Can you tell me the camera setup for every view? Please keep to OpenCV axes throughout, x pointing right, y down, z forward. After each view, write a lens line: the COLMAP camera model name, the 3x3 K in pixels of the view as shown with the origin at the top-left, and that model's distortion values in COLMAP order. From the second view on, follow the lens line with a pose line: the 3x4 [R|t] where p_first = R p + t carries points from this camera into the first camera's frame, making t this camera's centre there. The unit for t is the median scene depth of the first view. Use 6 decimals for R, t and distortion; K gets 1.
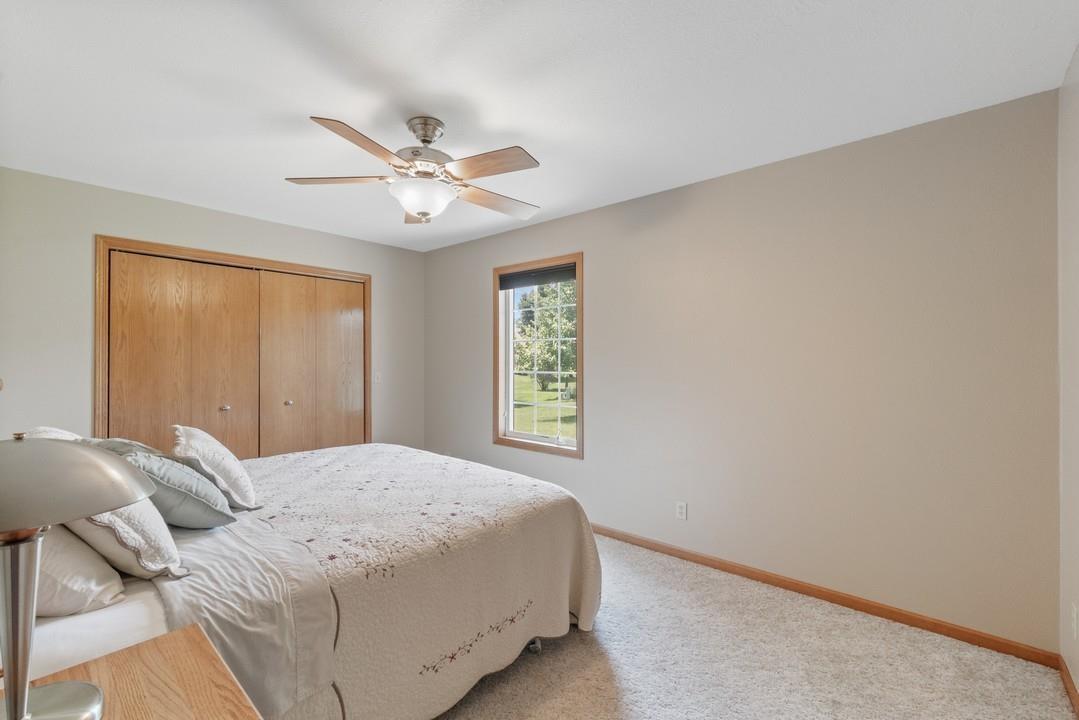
lens RADIAL K [[466.2, 0, 532.0], [0, 466.2, 357.0], [0, 0, 1]] dist [-0.010881, 0.000572]
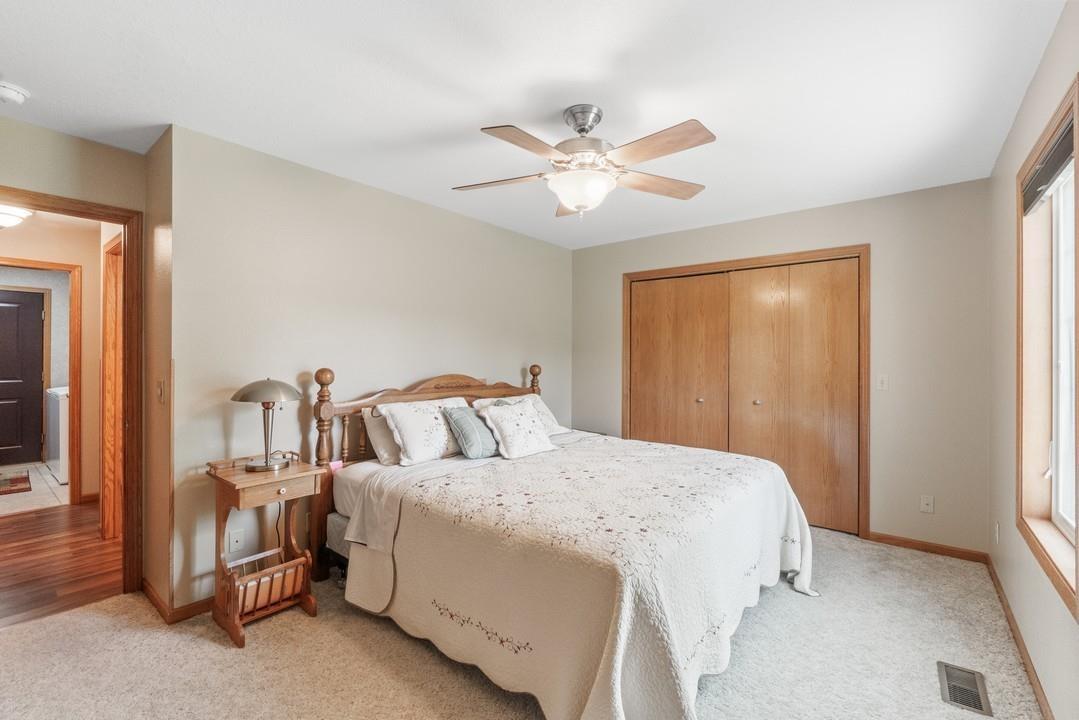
lens RADIAL K [[466.2, 0, 535.5], [0, 466.2, 358.7], [0, 0, 1]] dist [-0.010881, 0.000572]
pose [[0.041859, 0.003667, -0.999117, 0.766895], [0.002518, 0.999990, 0.003776, 0.005910], [0.999120, -0.002674, 0.041849, 0.905624]]
